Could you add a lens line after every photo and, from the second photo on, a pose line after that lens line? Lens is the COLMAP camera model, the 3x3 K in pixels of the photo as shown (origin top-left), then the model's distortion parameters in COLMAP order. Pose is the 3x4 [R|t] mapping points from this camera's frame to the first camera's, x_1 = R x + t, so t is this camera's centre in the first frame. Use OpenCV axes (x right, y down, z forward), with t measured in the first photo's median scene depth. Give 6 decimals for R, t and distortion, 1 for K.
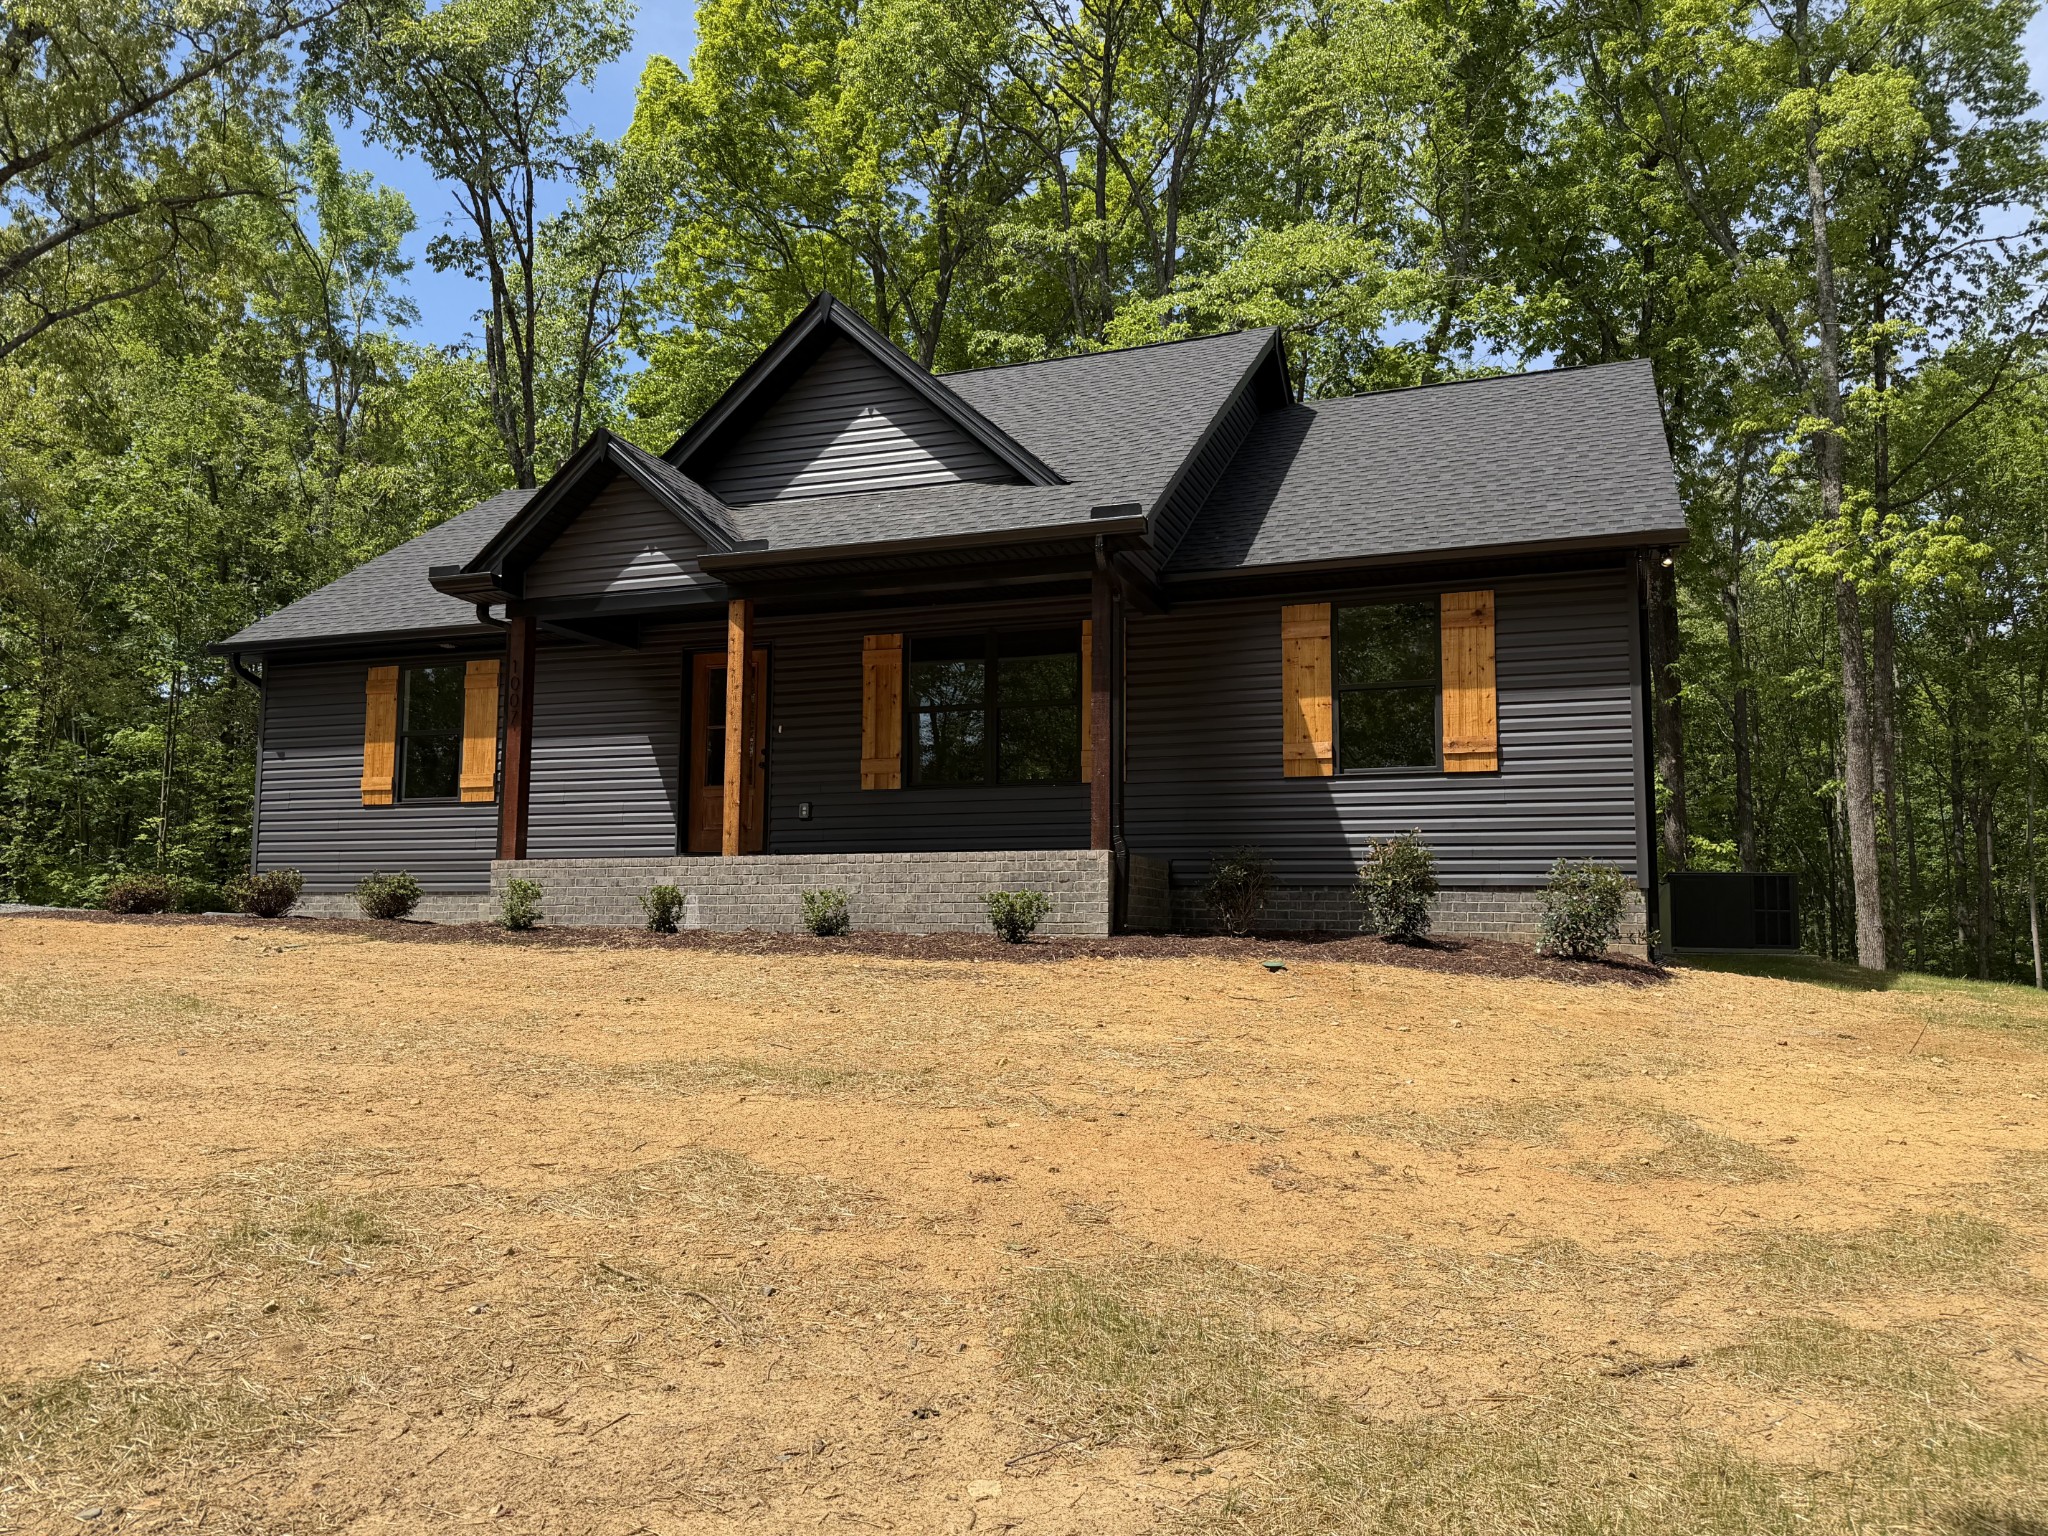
lens RADIAL K [[1483.6, 0, 1024.0], [0, 1483.6, 768.0], [0, 0, 1]] dist [0.088652, -0.001387]
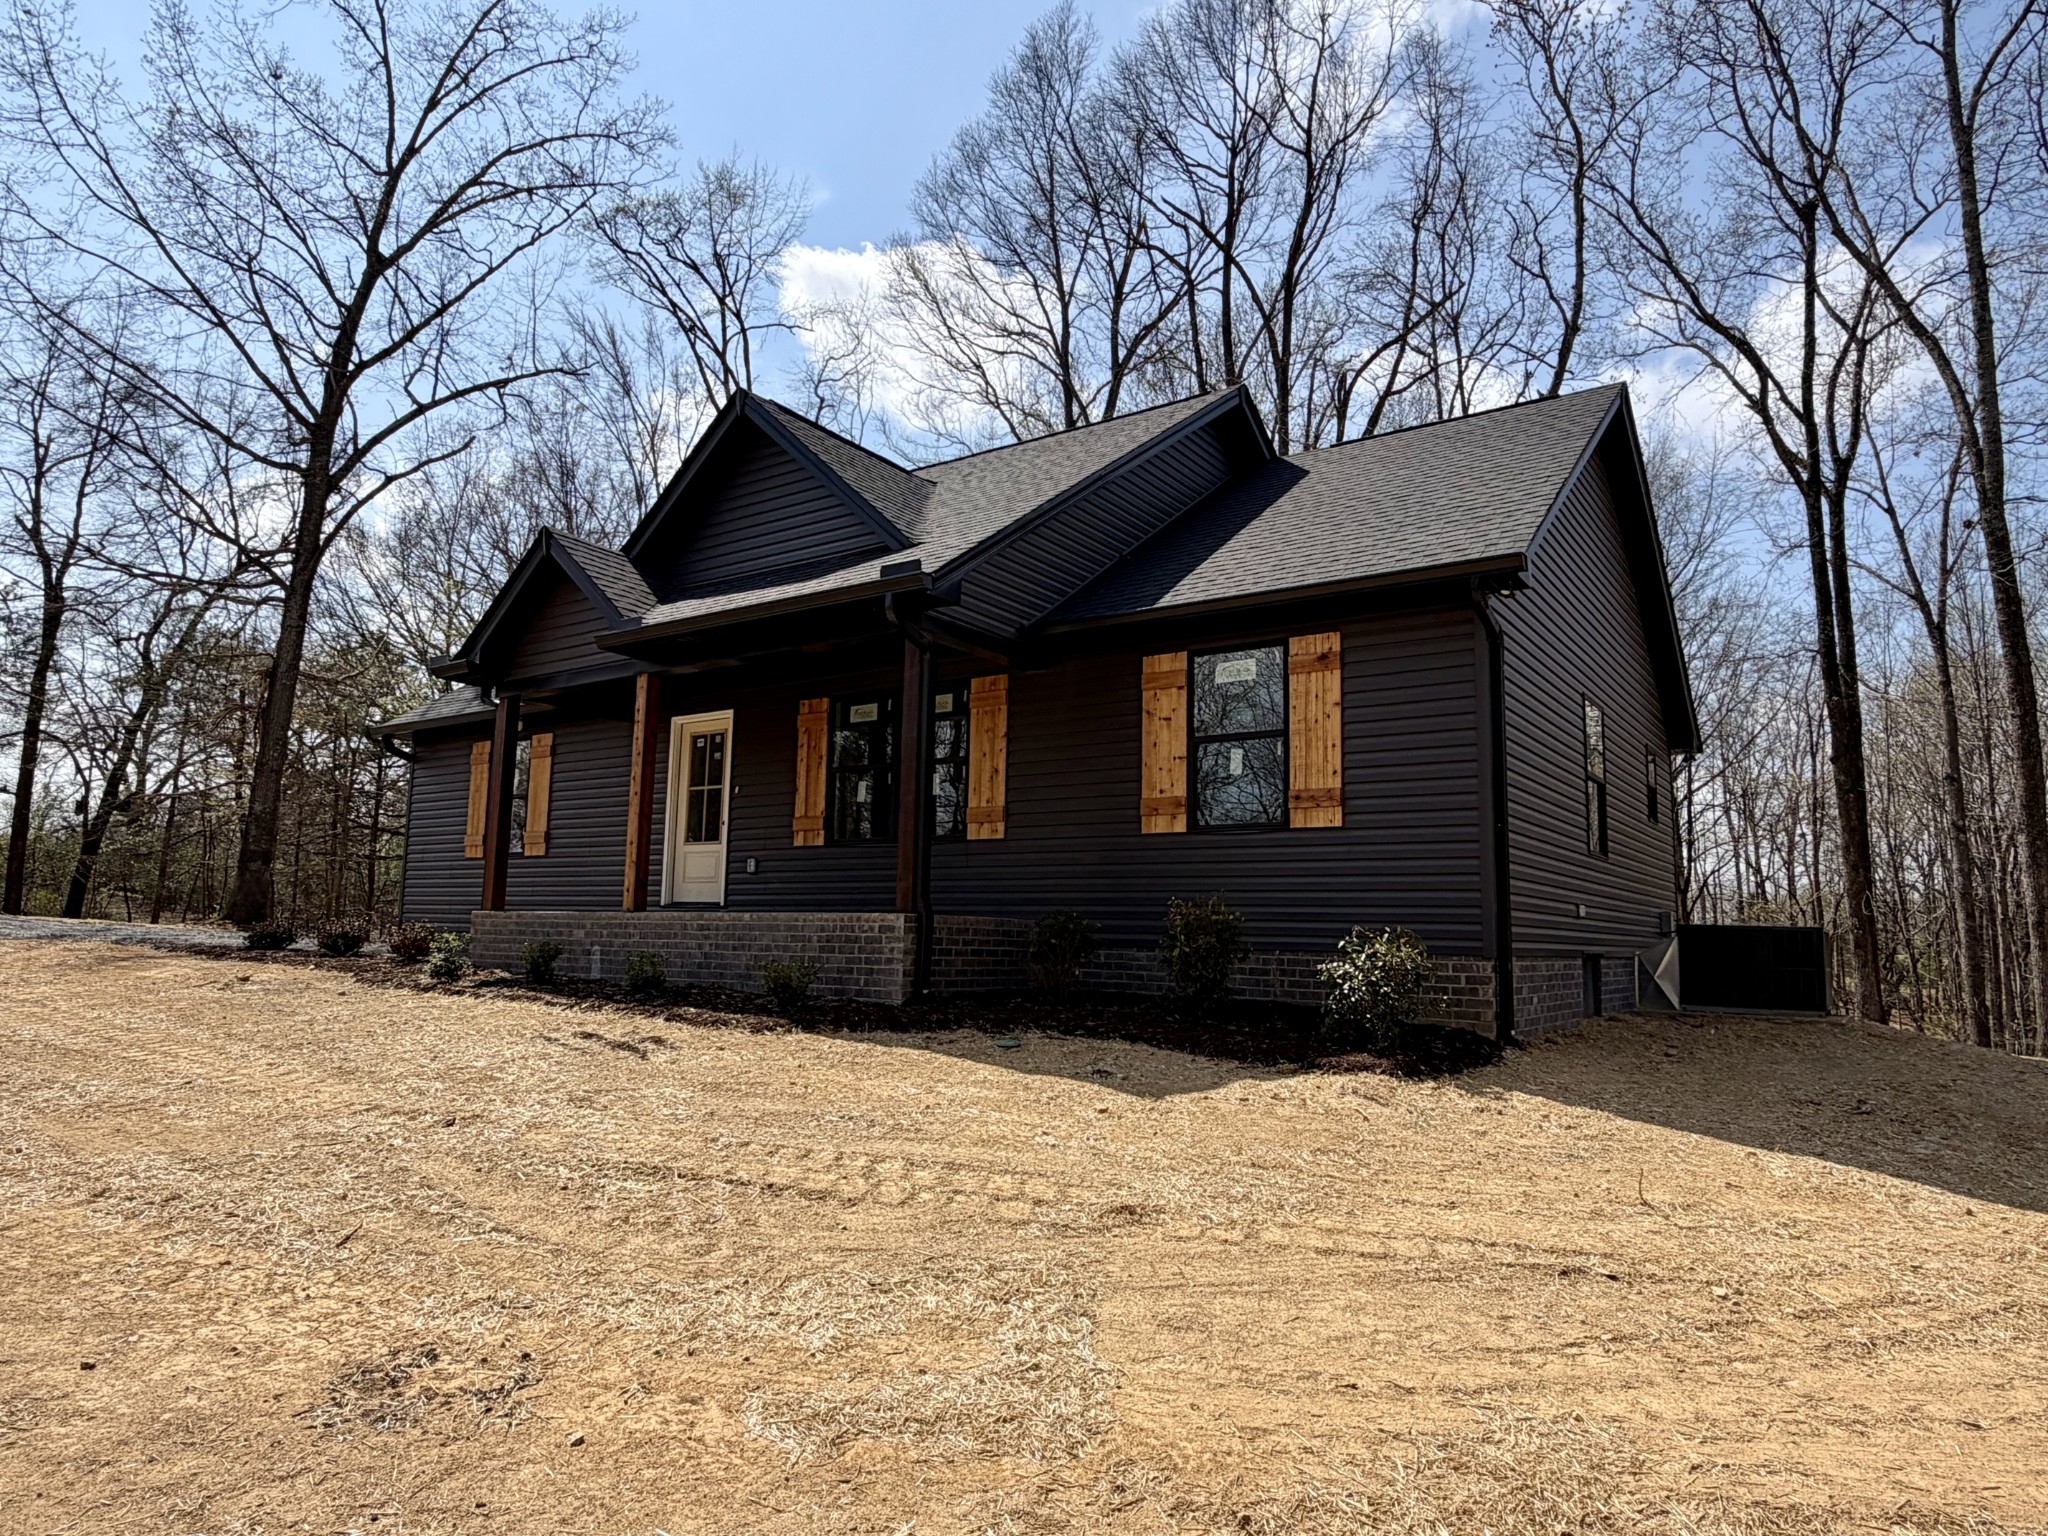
lens RADIAL K [[1265.7, 0, 1017.9], [0, 1265.7, 745.9], [0, 0, 1]] dist [-0.006732, -0.000901]
pose [[0.965850, -0.025572, -0.257837, 0.307279], [0.013214, 0.998684, -0.049546, -0.011130], [0.258764, 0.044447, 0.964917, 0.185915]]
